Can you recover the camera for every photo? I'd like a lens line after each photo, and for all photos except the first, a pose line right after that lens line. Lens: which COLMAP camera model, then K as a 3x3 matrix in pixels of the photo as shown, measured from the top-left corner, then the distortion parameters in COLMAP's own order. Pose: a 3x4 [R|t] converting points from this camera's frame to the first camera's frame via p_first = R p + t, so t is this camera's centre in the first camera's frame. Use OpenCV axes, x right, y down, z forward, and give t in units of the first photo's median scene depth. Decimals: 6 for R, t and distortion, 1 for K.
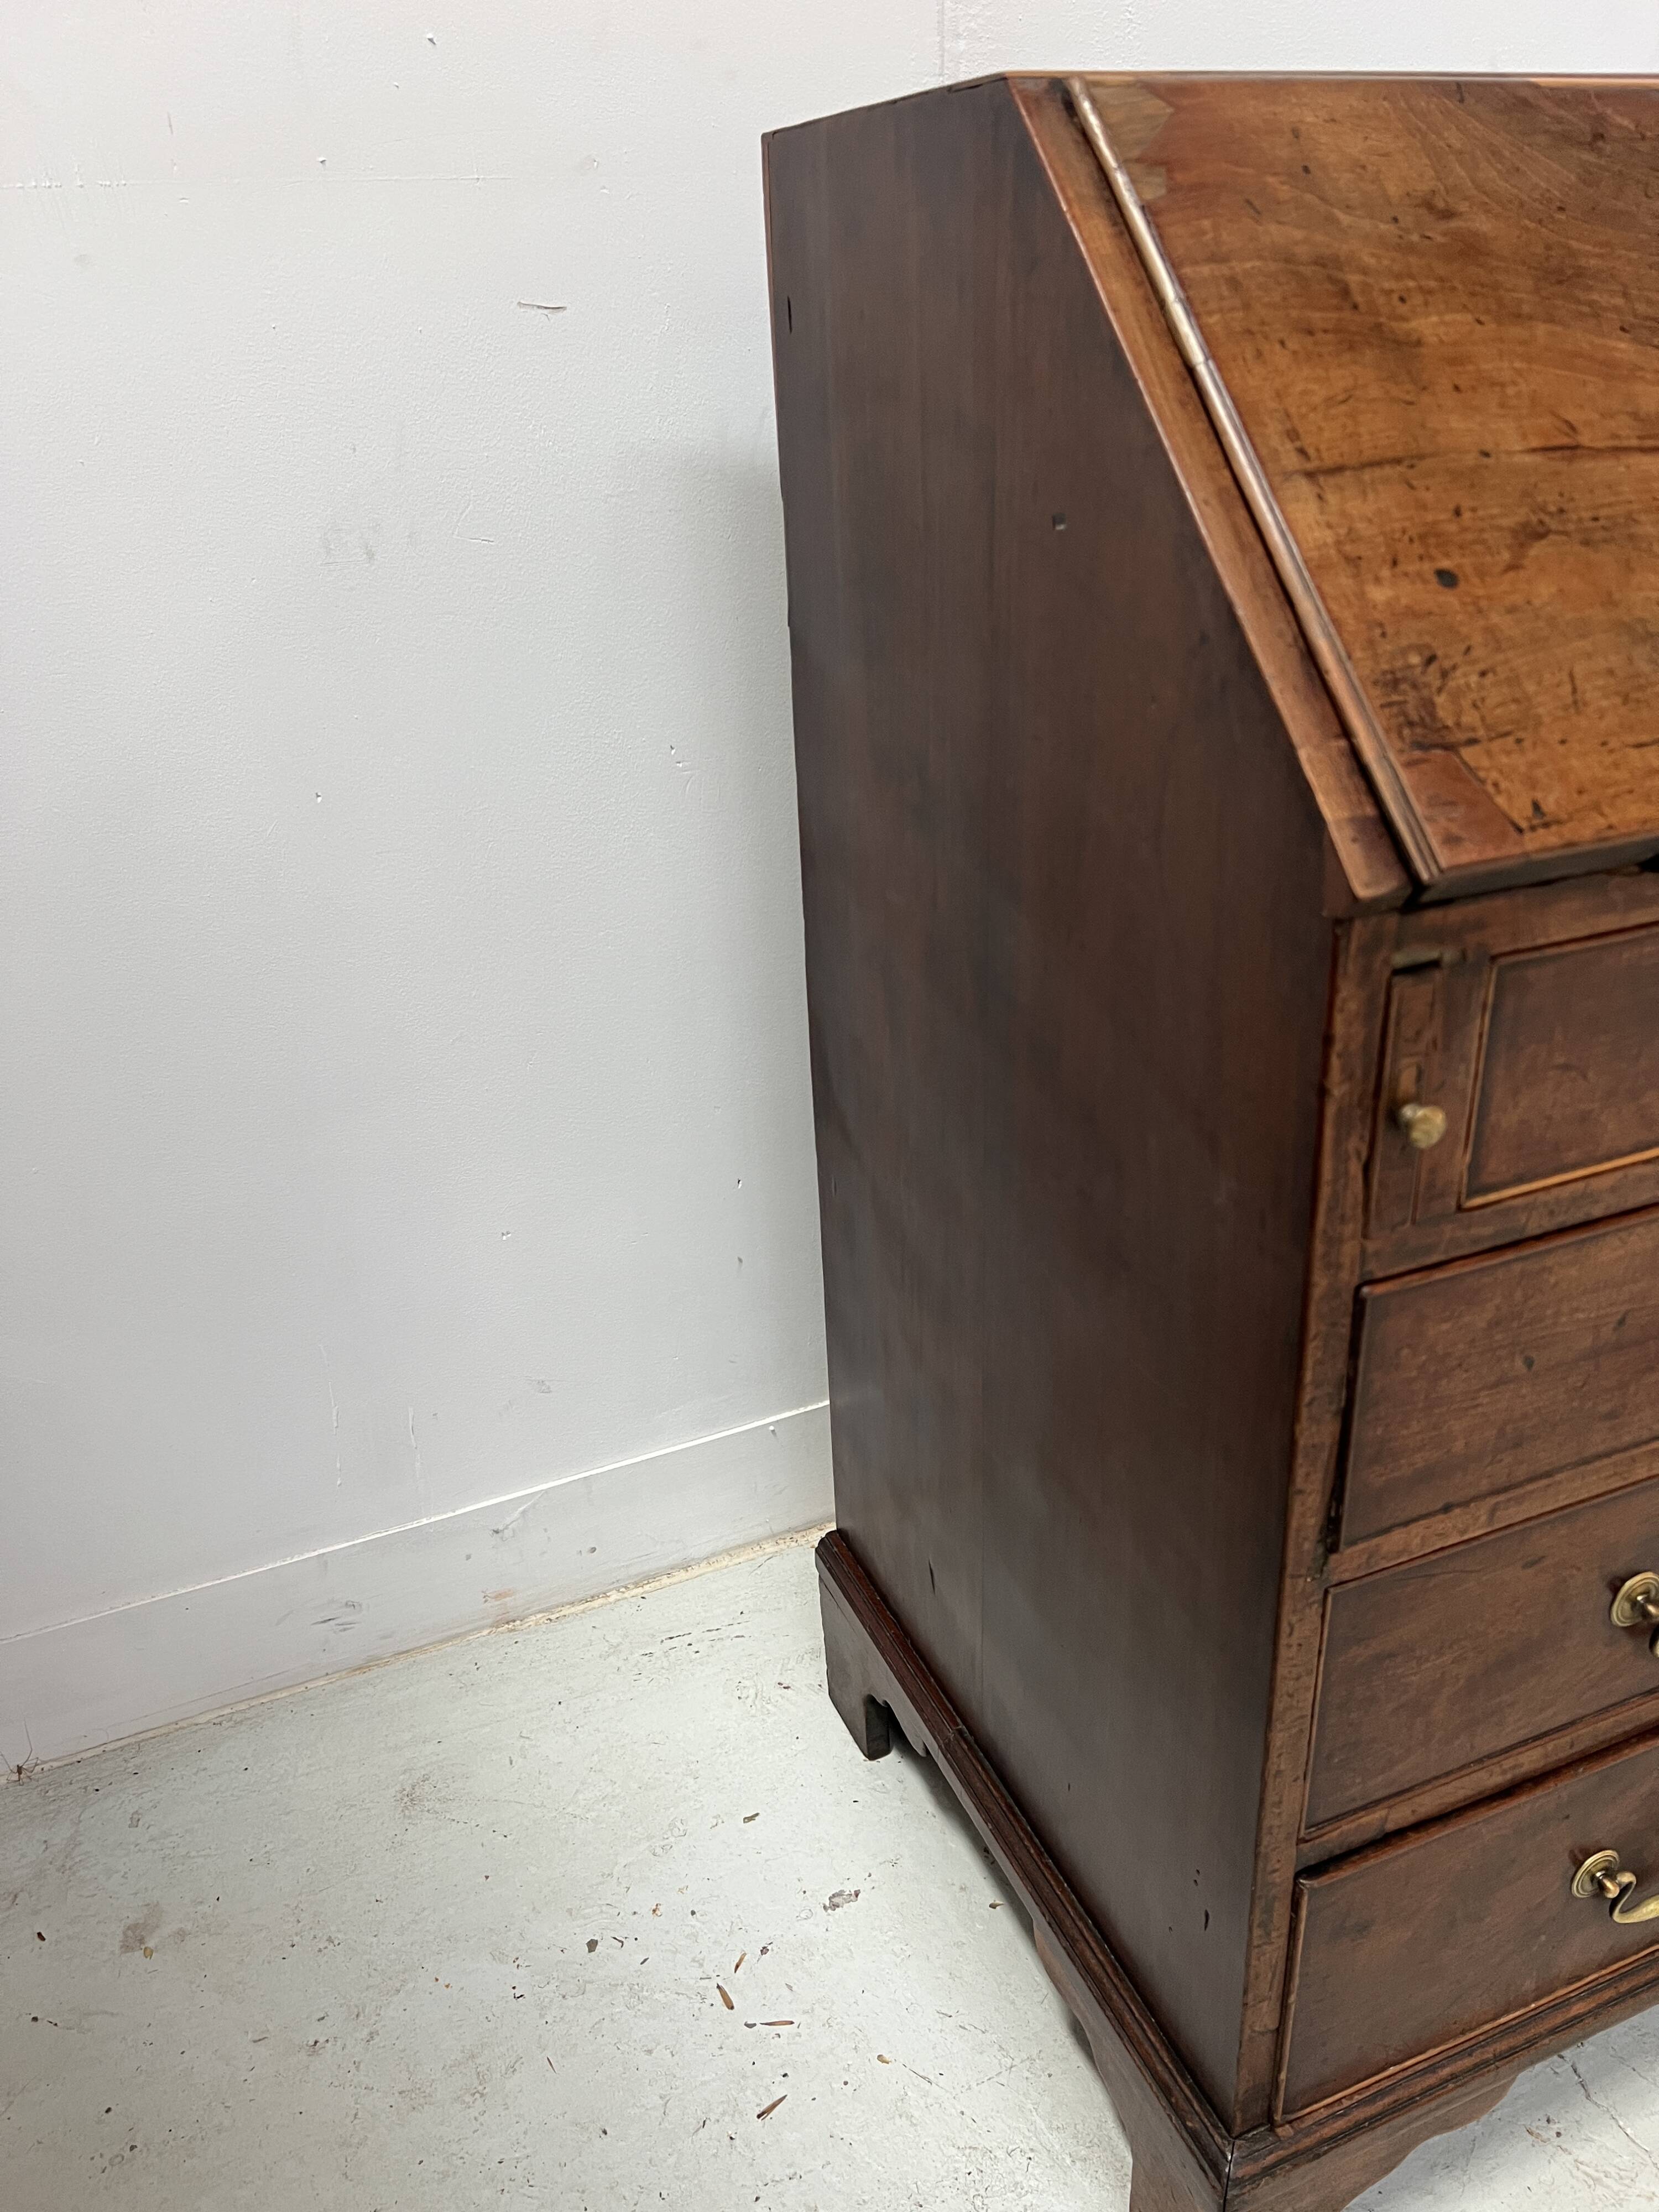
lens RADIAL K [[1688.6, 0, 799.7], [0, 1688.6, 1116.0], [0, 0, 1]] dist [0.043646, -0.056993]
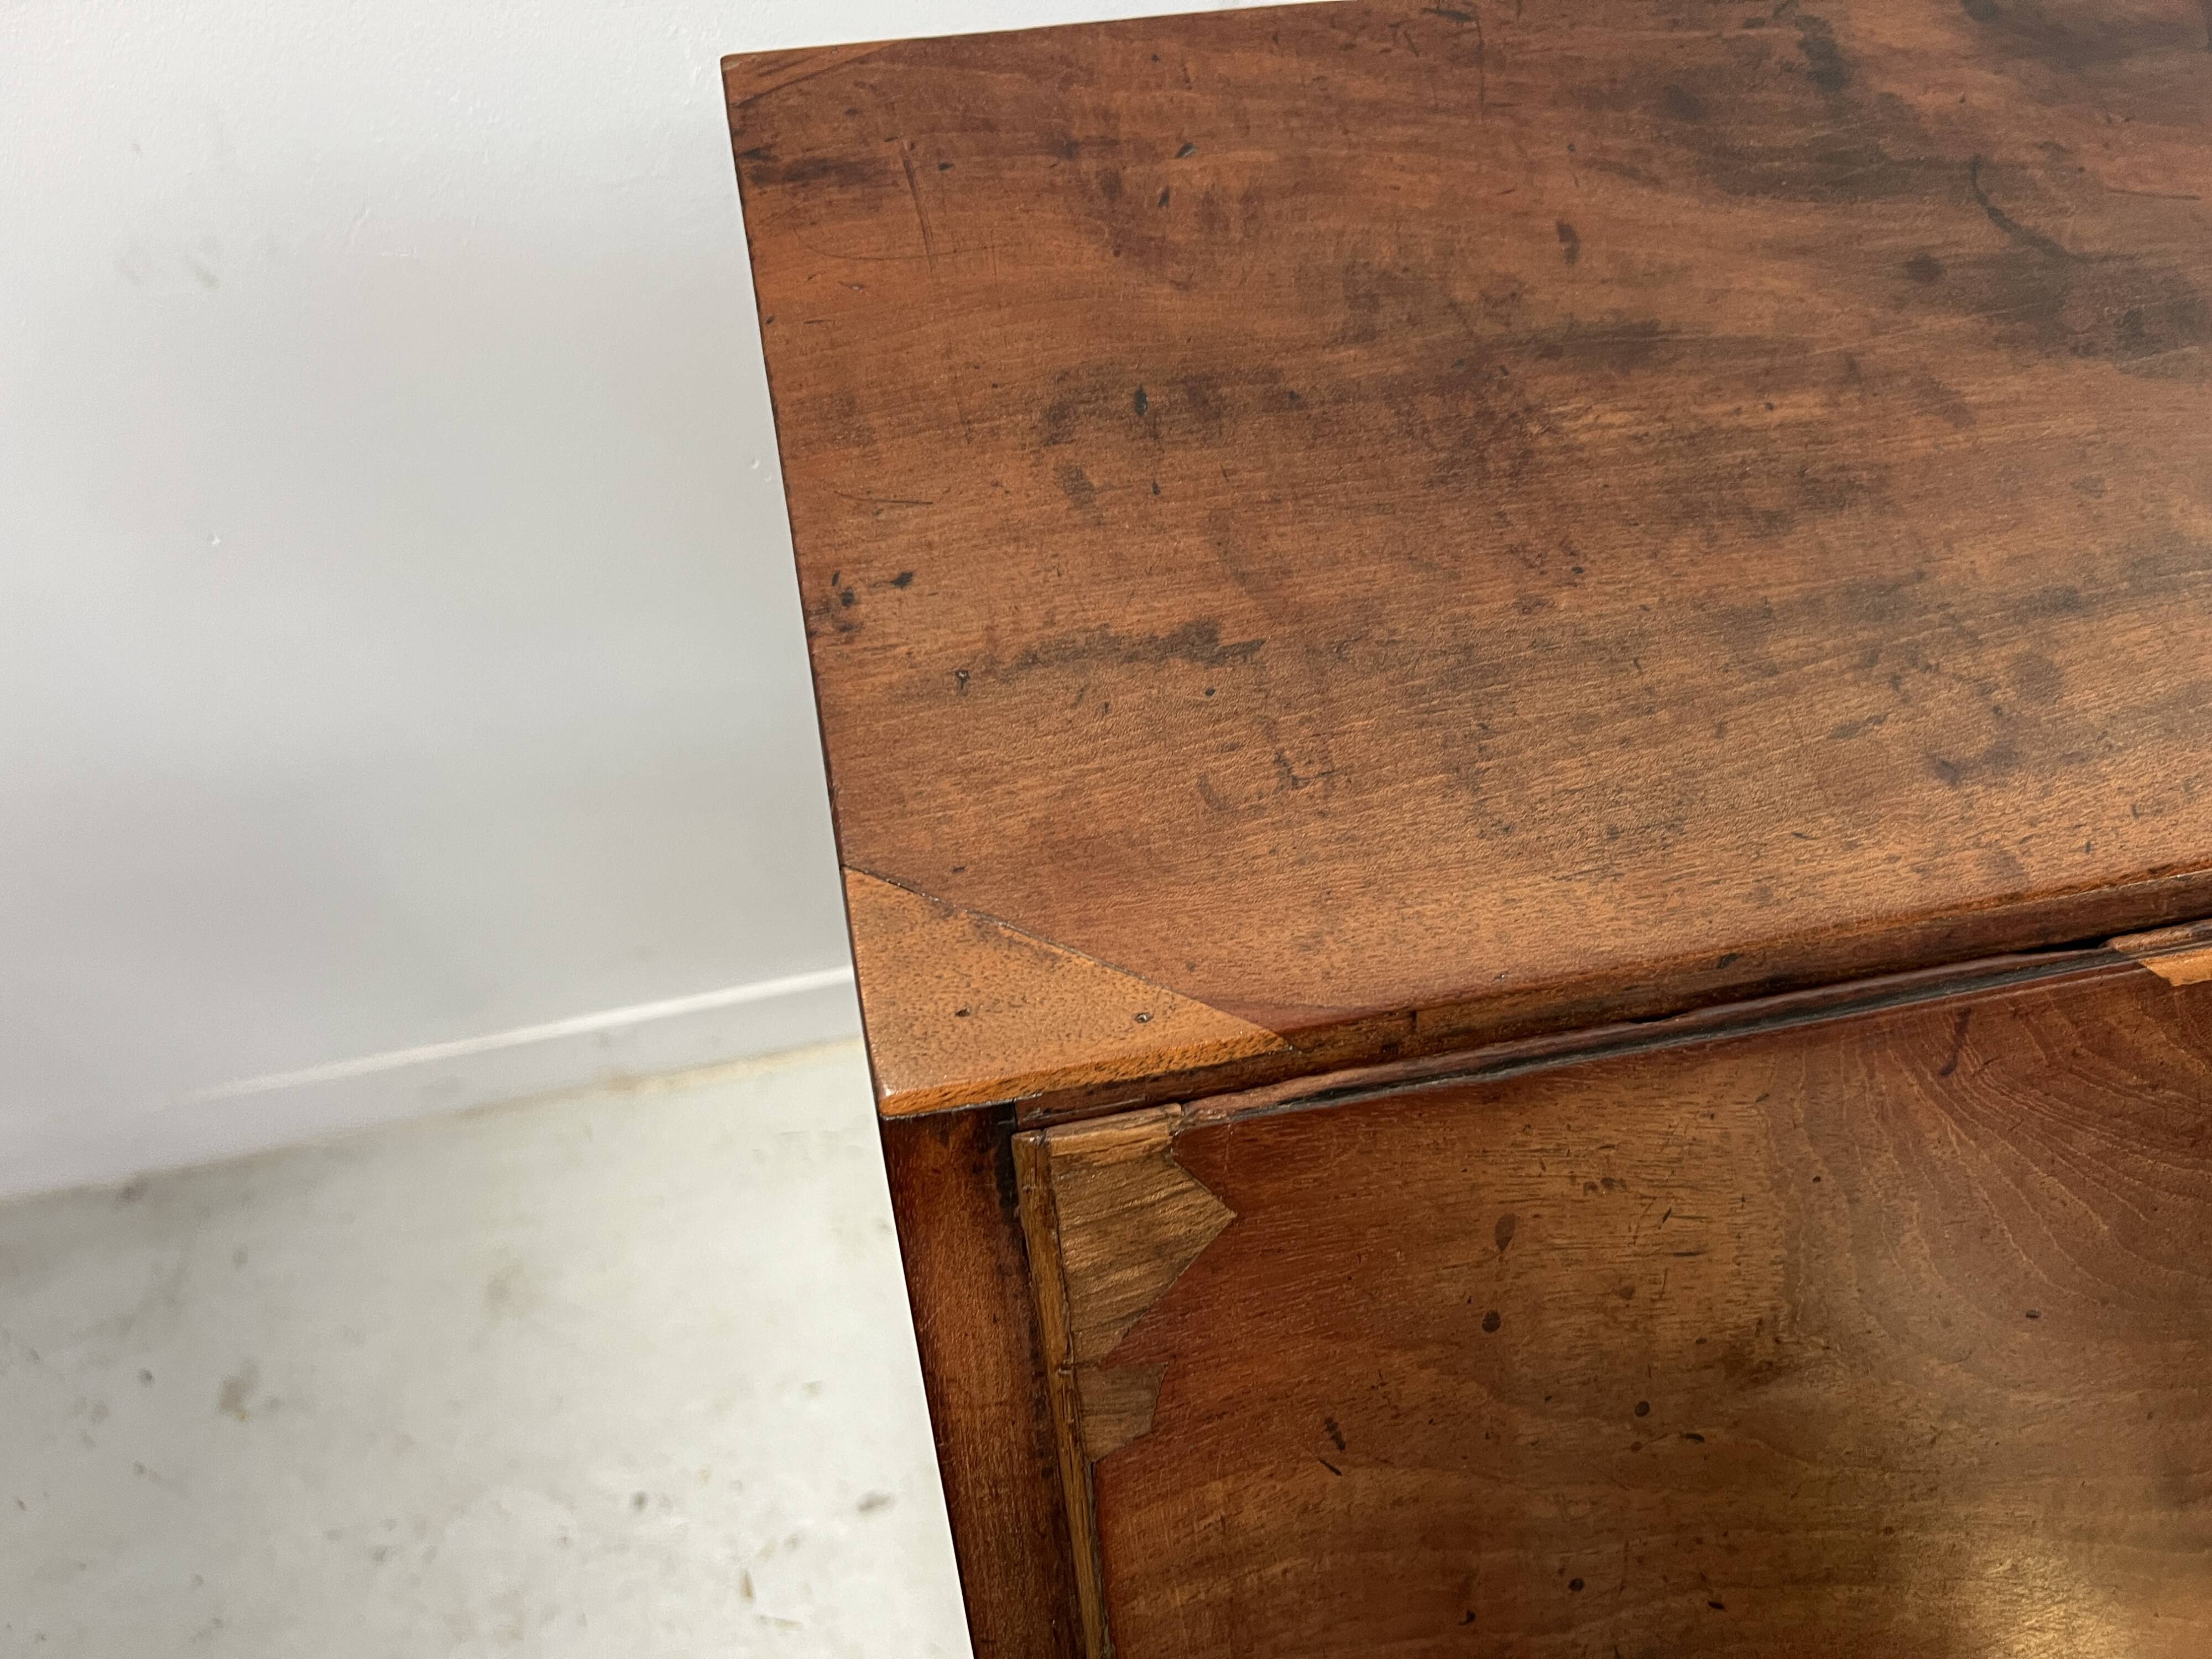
lens RADIAL K [[1688.6, 0, 1112.1], [0, 1688.6, 844.8], [0, 0, 1]] dist [0.043646, -0.056993]
pose [[0.981577, 0.191064, 0.000881, 0.168460], [-0.155225, 0.794750, 0.586752, -0.942986], [0.111407, -0.576079, 0.809766, 0.687769]]
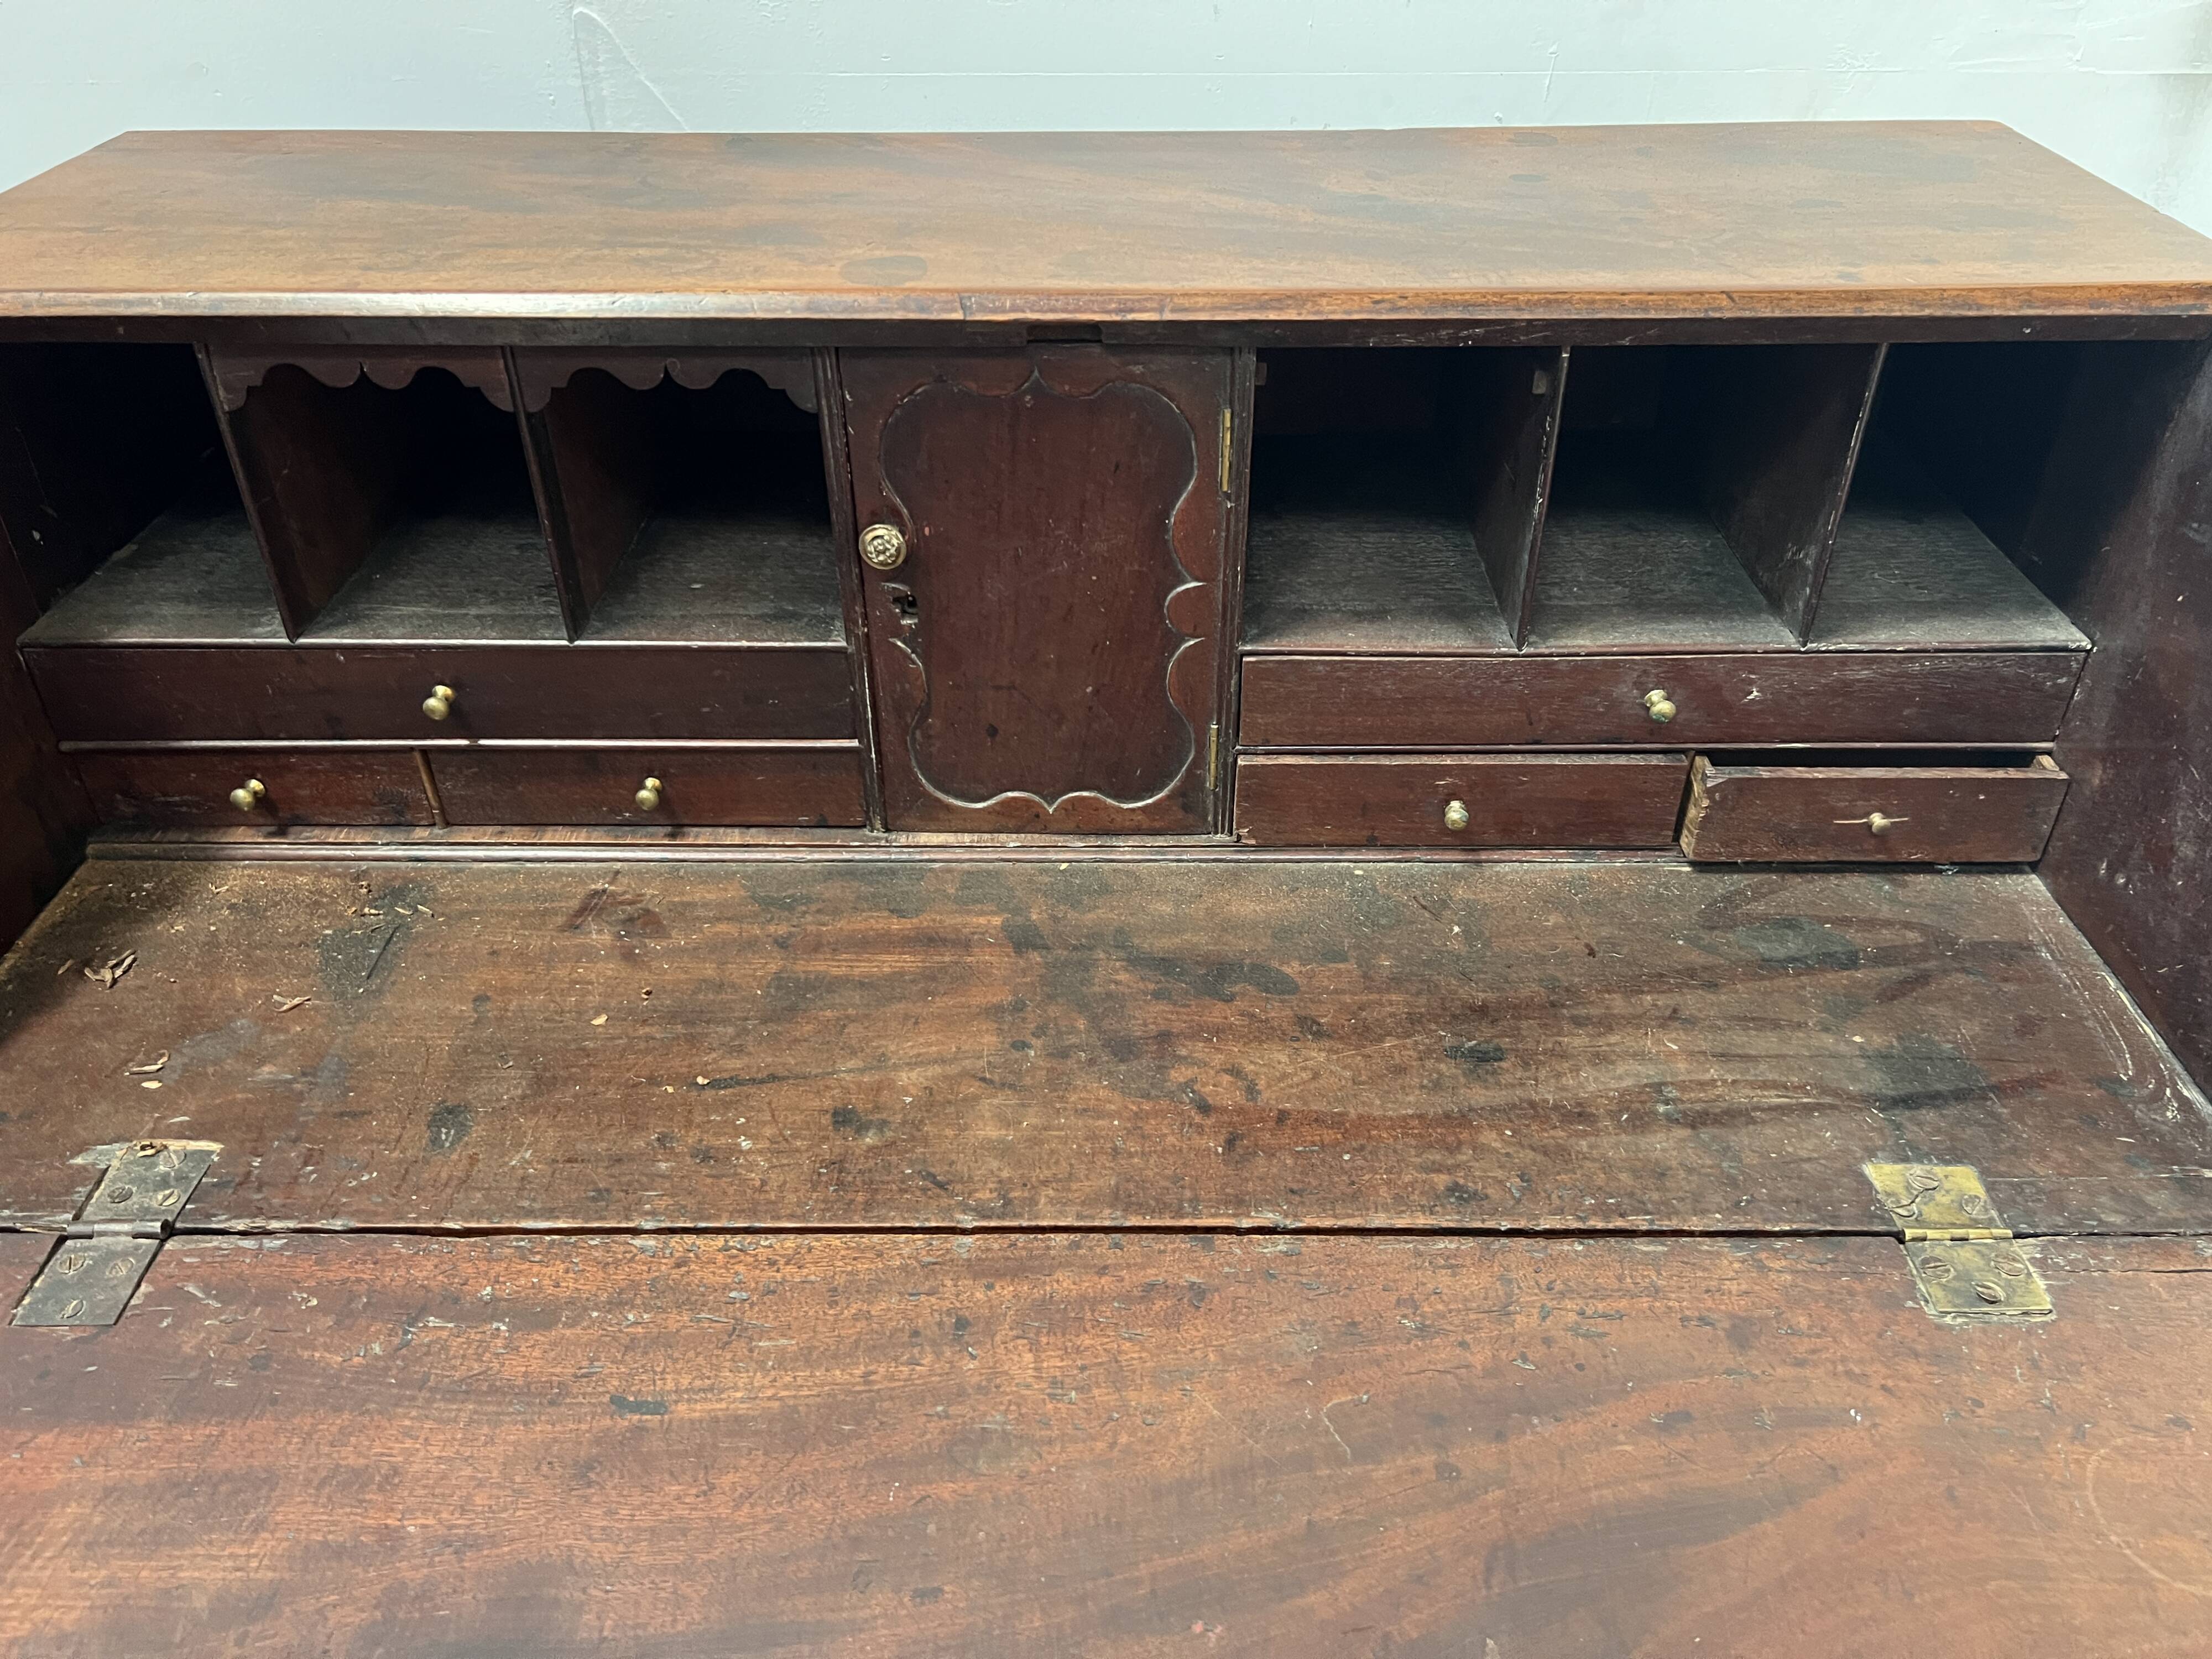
lens RADIAL K [[1688.6, 0, 1099.1], [0, 1688.6, 843.0], [0, 0, 1]] dist [0.043646, -0.056993]
pose [[0.926031, 0.245046, -0.287087, 1.228355], [-0.196450, 0.962367, 0.187767, -0.642398], [0.322295, -0.117480, 0.939321, 0.252331]]
